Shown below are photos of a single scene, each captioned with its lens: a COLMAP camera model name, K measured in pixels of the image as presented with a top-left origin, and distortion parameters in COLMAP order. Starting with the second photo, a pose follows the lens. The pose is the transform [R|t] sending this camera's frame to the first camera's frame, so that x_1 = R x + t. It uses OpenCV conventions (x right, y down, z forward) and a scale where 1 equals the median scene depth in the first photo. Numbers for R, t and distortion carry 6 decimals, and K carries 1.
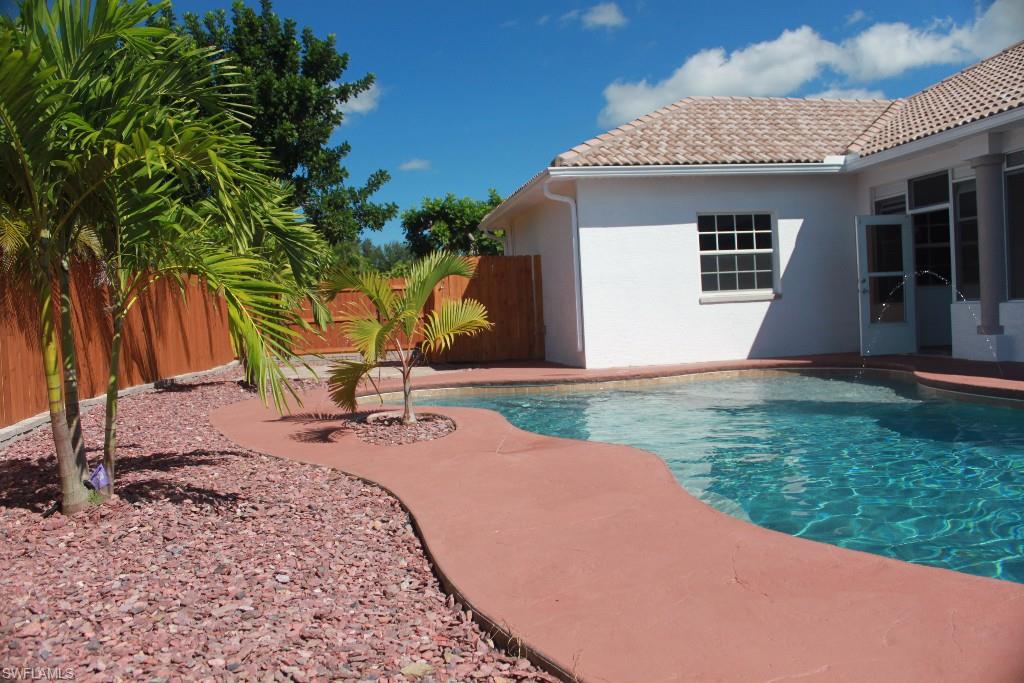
lens RADIAL K [[860.7, 0, 507.8], [0, 860.7, 346.4], [0, 0, 1]] dist [-0.145167, 0.115190]
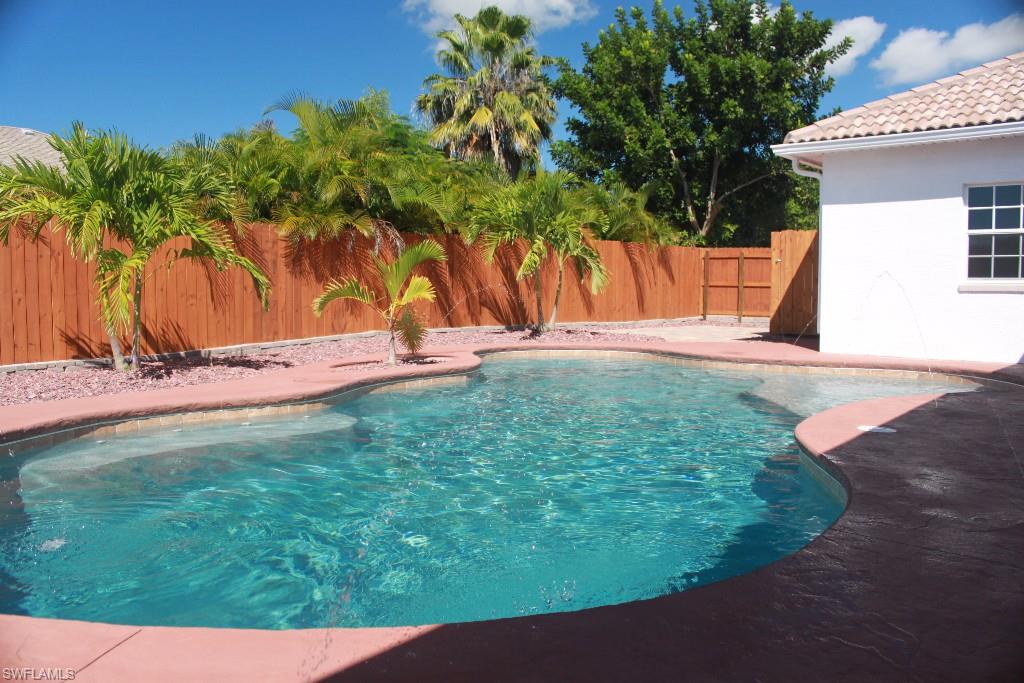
lens RADIAL K [[860.7, 0, 551.9], [0, 860.7, 364.9], [0, 0, 1]] dist [-0.145167, 0.115190]
pose [[0.663733, 0.119452, -0.738370, 0.574574], [-0.058853, 0.992445, 0.107652, -0.042906], [0.745651, -0.027997, 0.665748, 0.133328]]
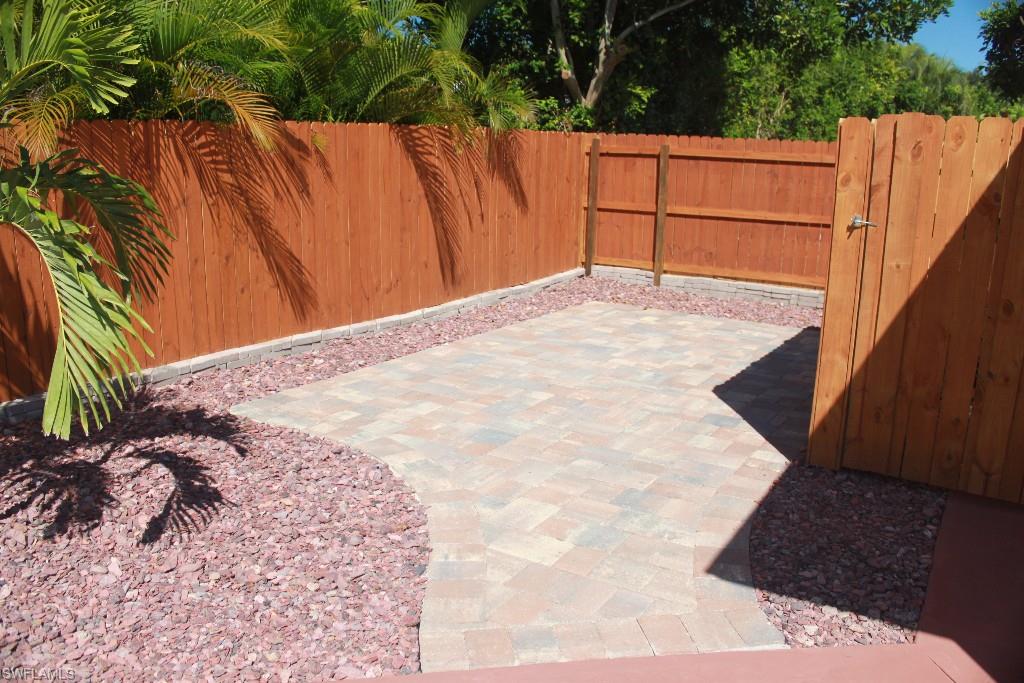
lens RADIAL K [[860.7, 0, 533.0], [0, 860.7, 338.7], [0, 0, 1]] dist [-0.145167, 0.115190]
pose [[0.744587, 0.206089, -0.634915, 0.024771], [-0.077225, 0.971356, 0.224731, -0.097246], [0.663043, -0.118300, 0.739174, 0.817062]]
